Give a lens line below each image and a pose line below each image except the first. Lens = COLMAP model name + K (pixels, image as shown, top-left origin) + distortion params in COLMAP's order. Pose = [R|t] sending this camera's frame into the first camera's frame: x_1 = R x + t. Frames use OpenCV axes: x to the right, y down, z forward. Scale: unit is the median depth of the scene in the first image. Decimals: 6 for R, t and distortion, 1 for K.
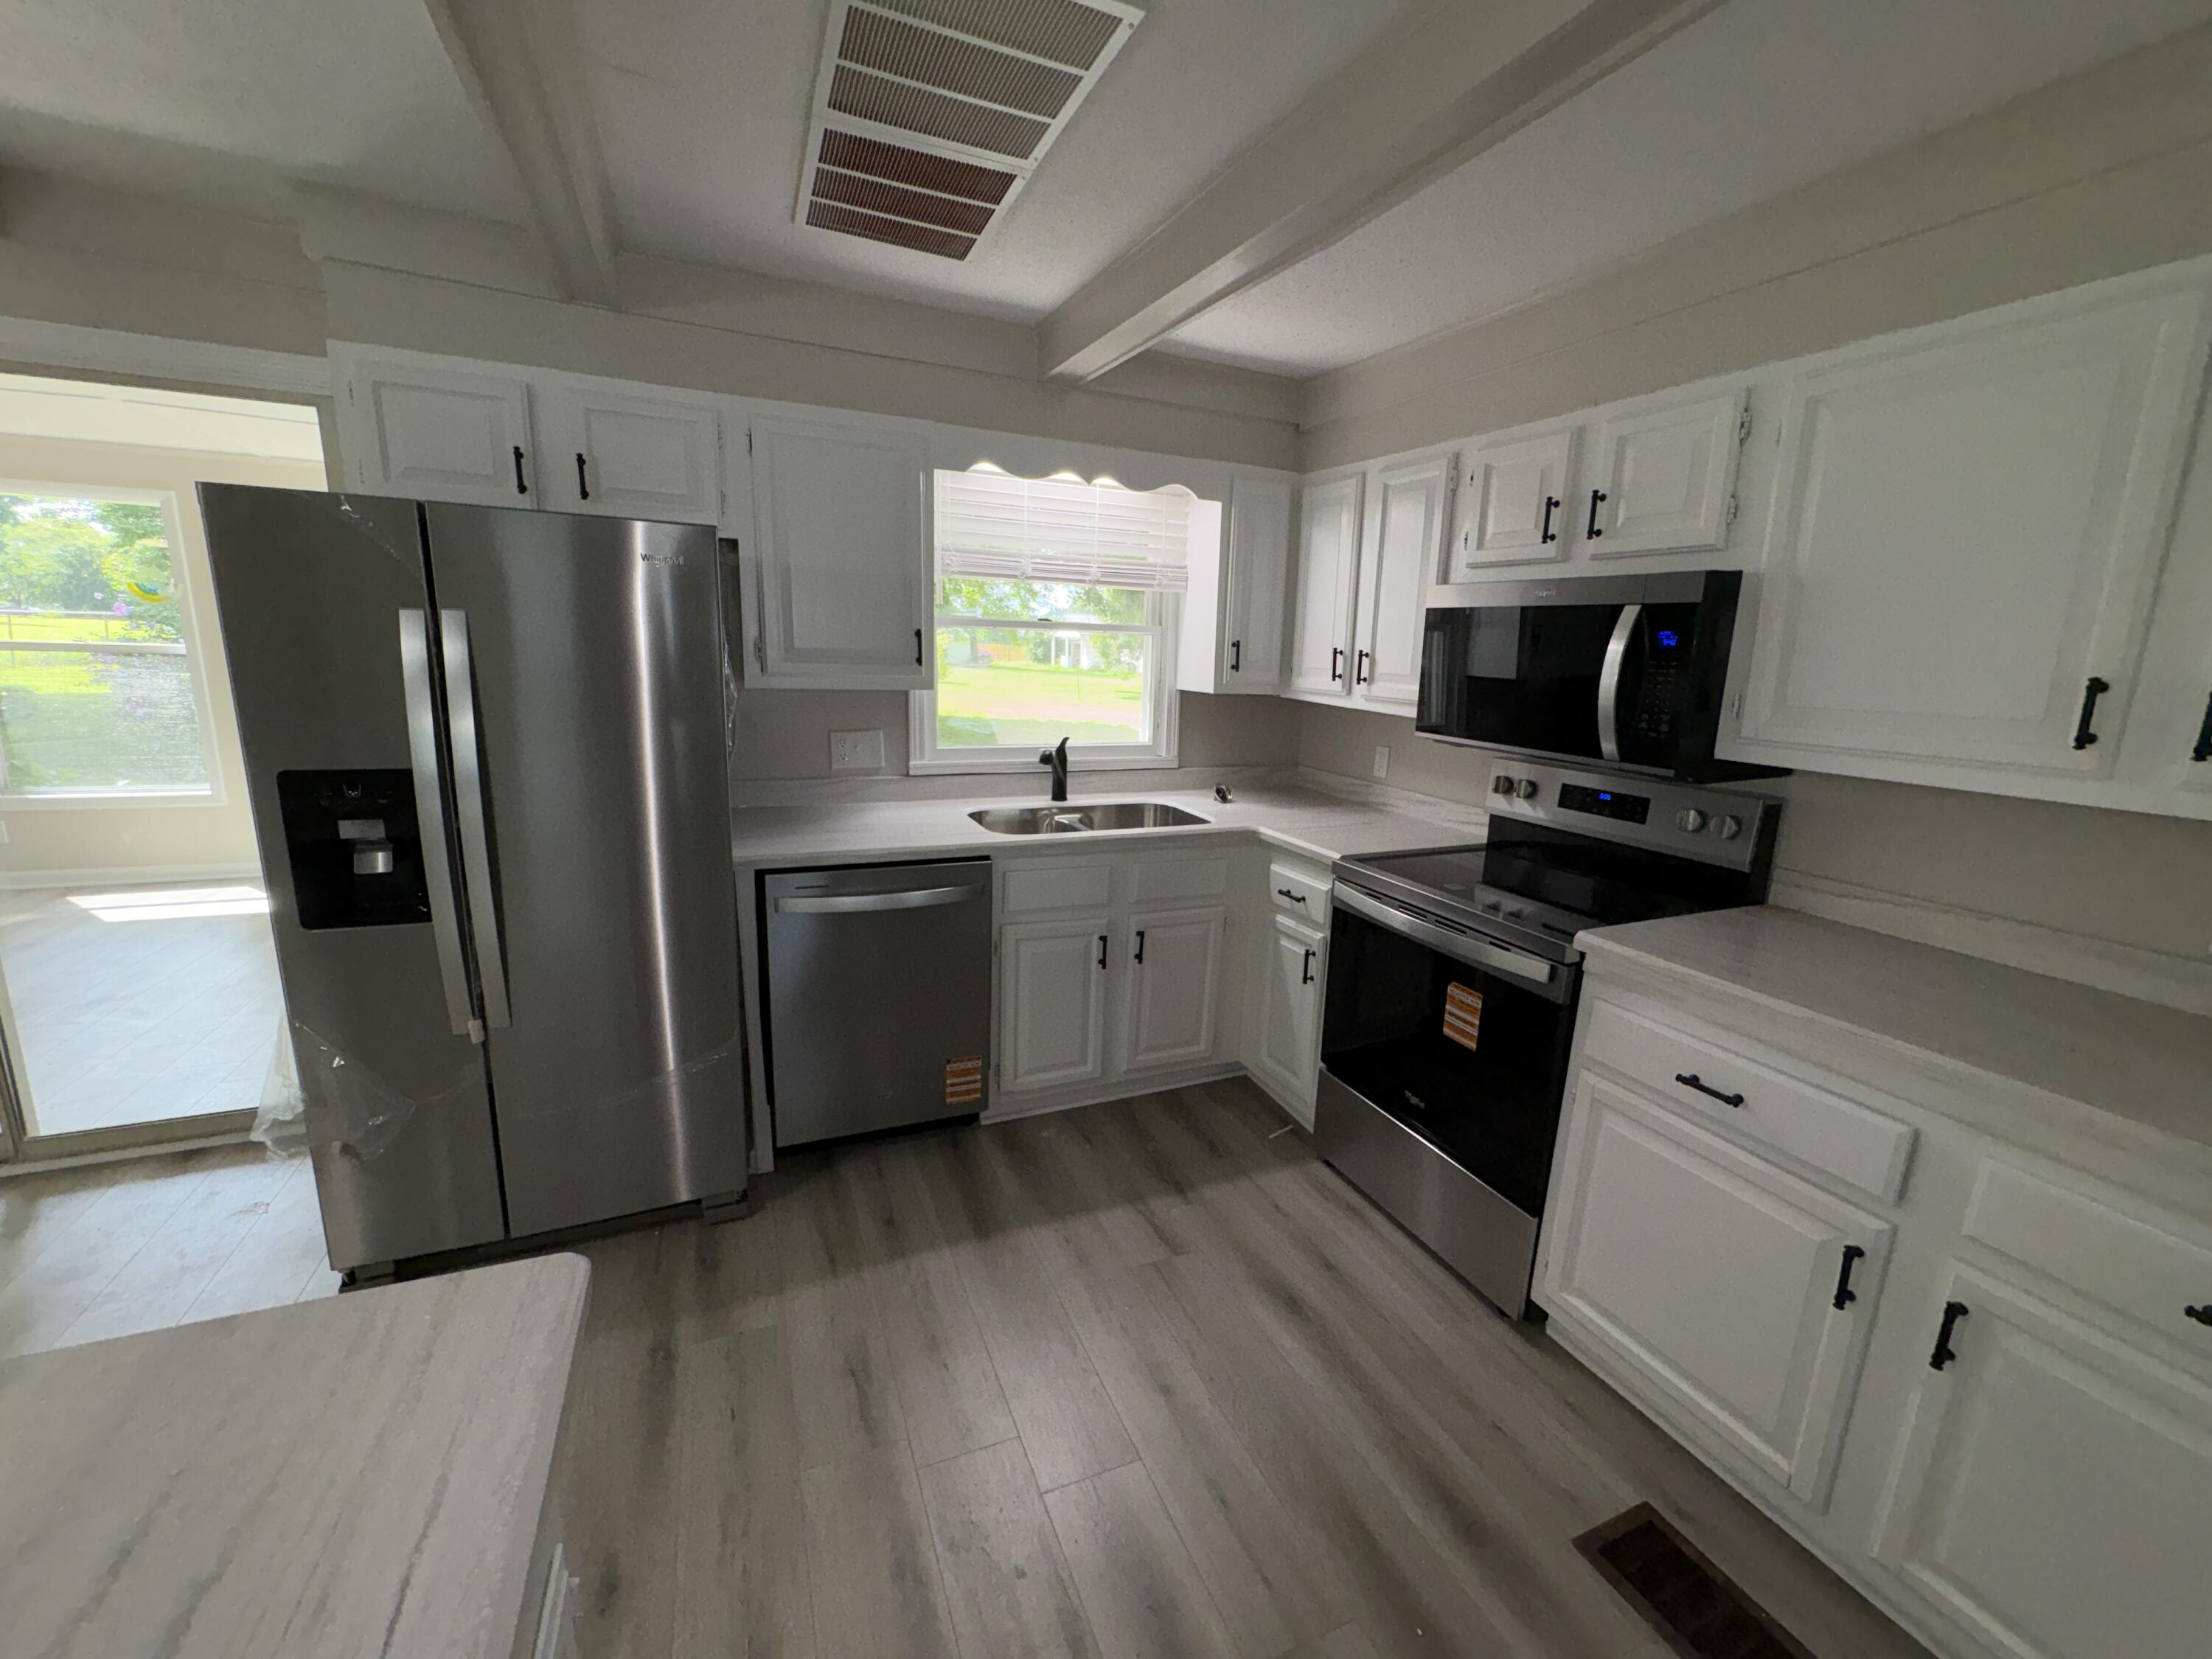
lens RADIAL K [[884.3, 0, 1106.0], [0, 884.3, 829.5], [0, 0, 1]] dist [-0.001530, 0.000205]
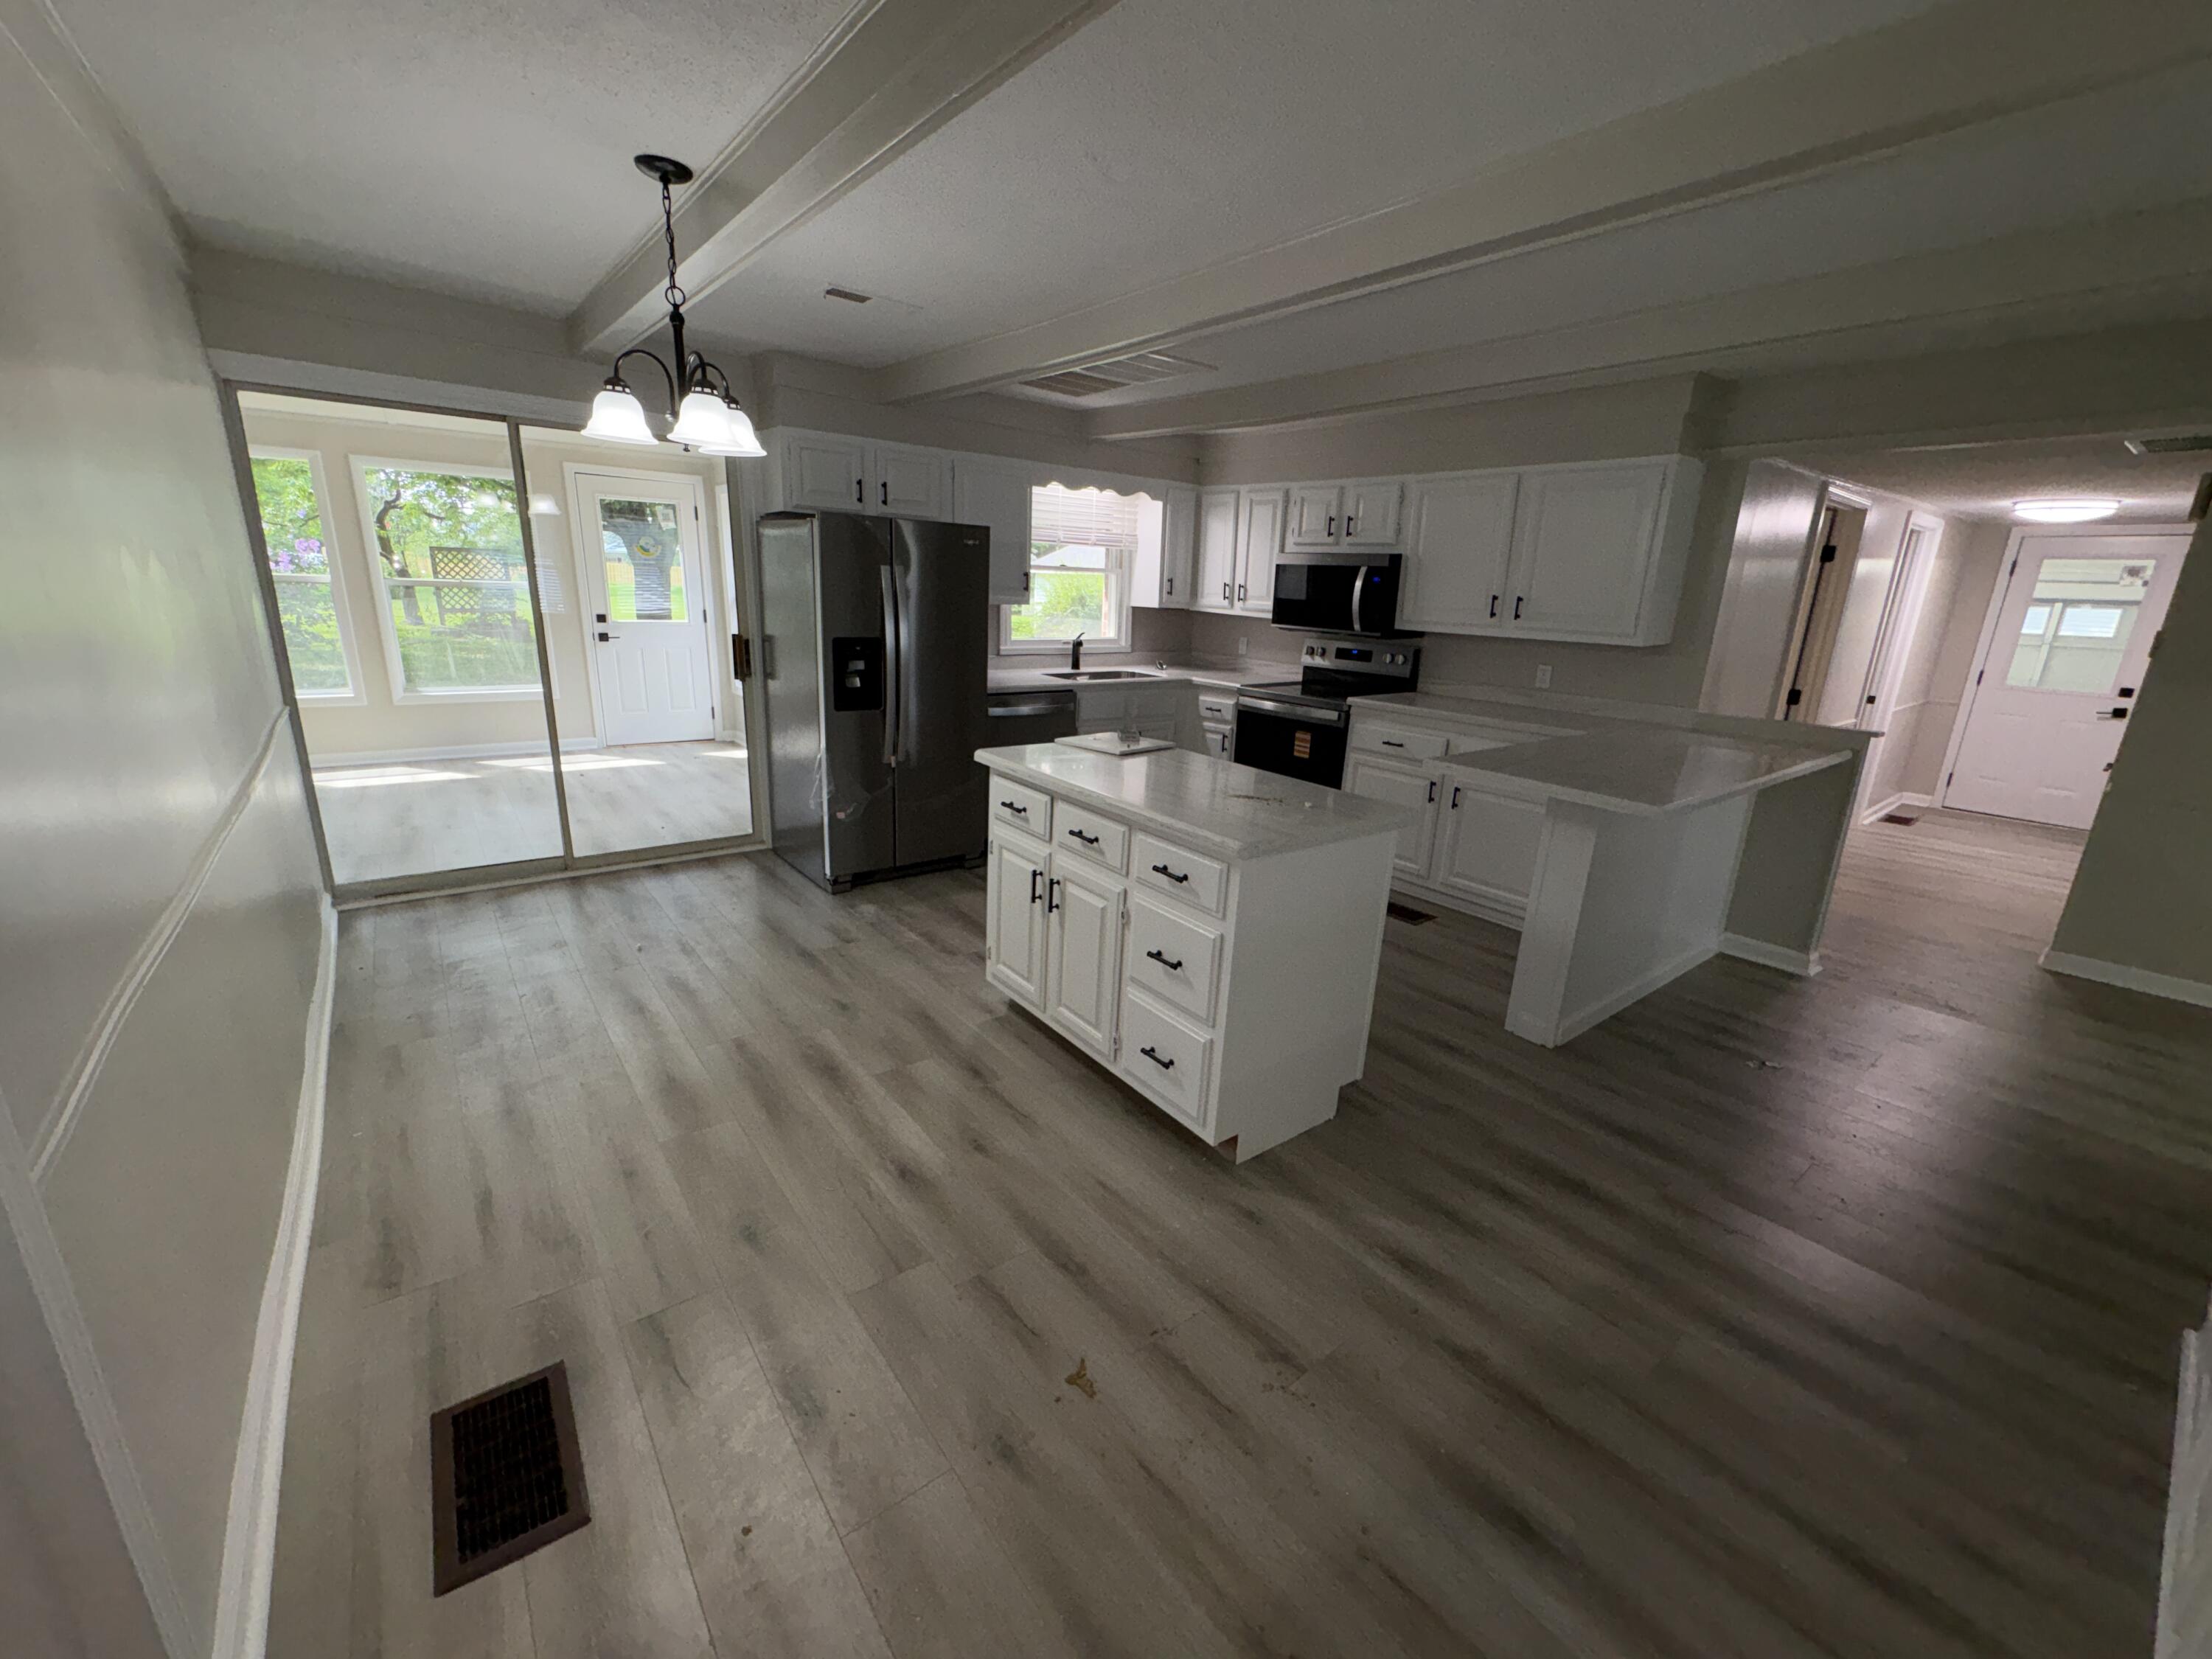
lens RADIAL K [[884.3, 0, 1106.0], [0, 884.3, 829.5], [0, 0, 1]] dist [-0.001530, 0.000205]
pose [[0.967368, -0.065656, 0.244719, -0.546269], [0.046748, 0.995511, 0.082294, 0.174079], [-0.249024, -0.068168, 0.966095, -0.909314]]
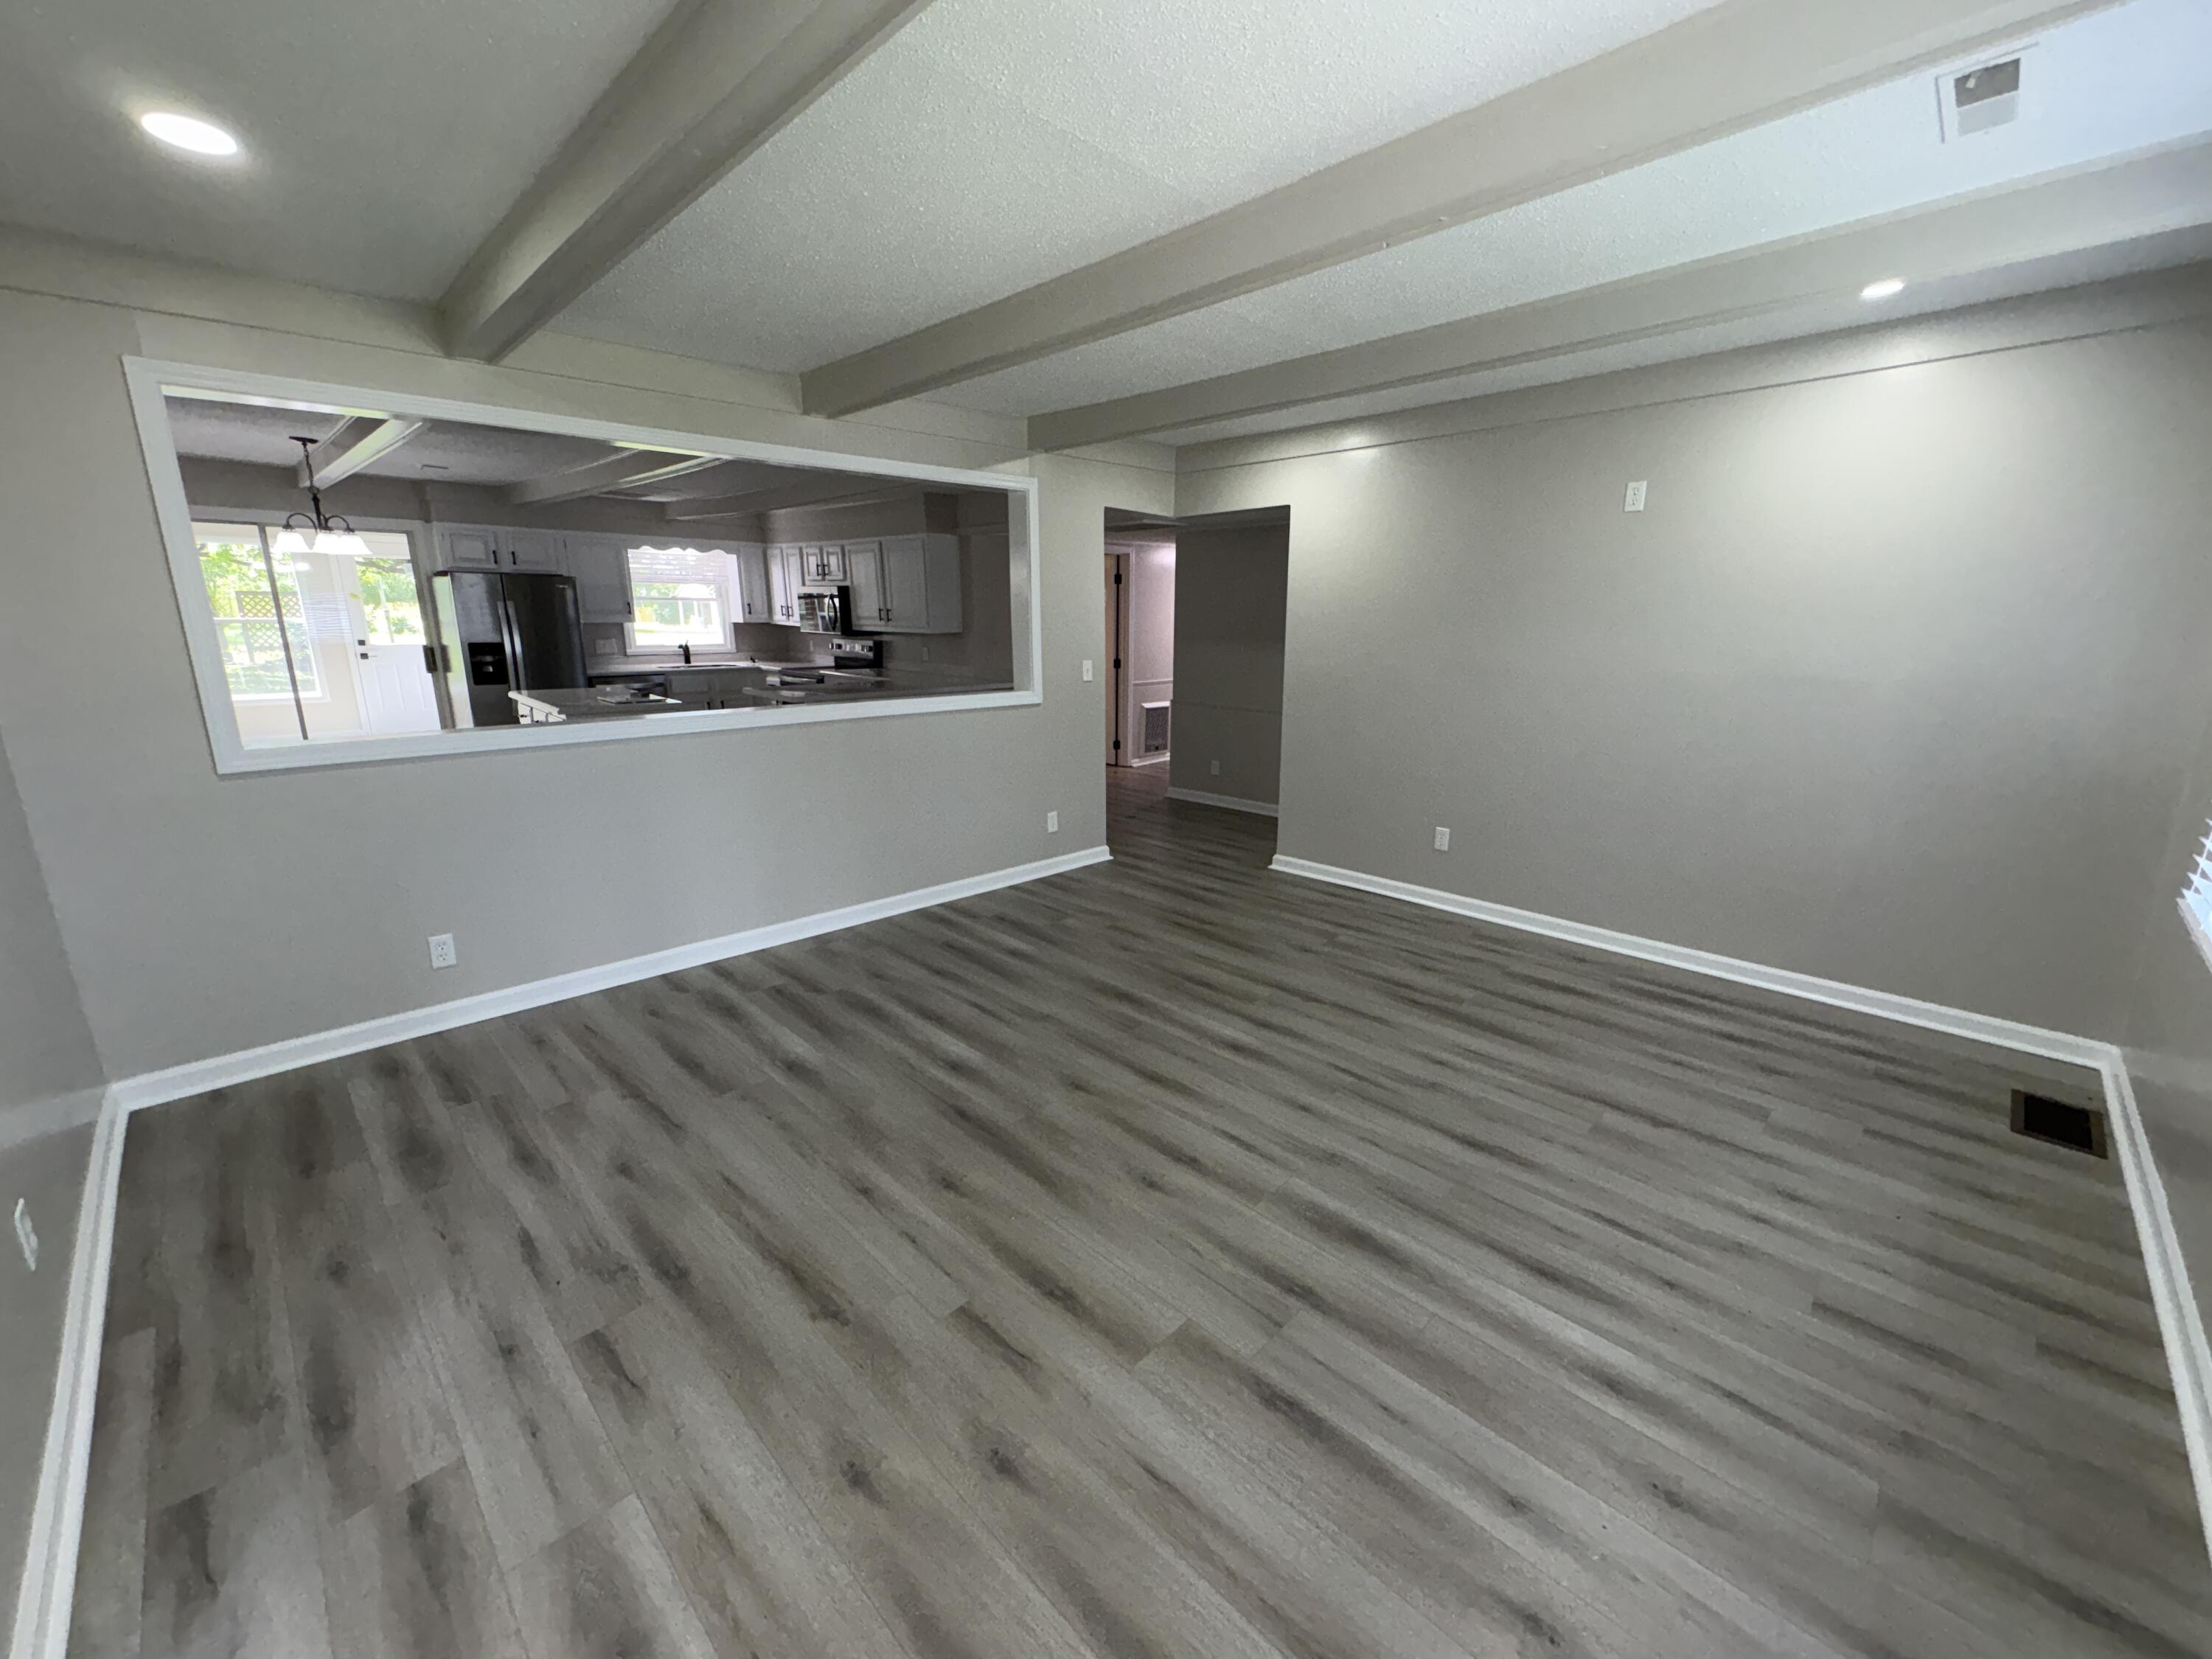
lens RADIAL K [[884.3, 0, 1106.0], [0, 884.3, 829.5], [0, 0, 1]] dist [-0.001530, 0.000205]
pose [[0.929296, -0.111639, 0.352059, 0.156748], [0.094422, 0.993358, 0.065761, 0.503457], [-0.357062, -0.027869, 0.933665, -2.439150]]
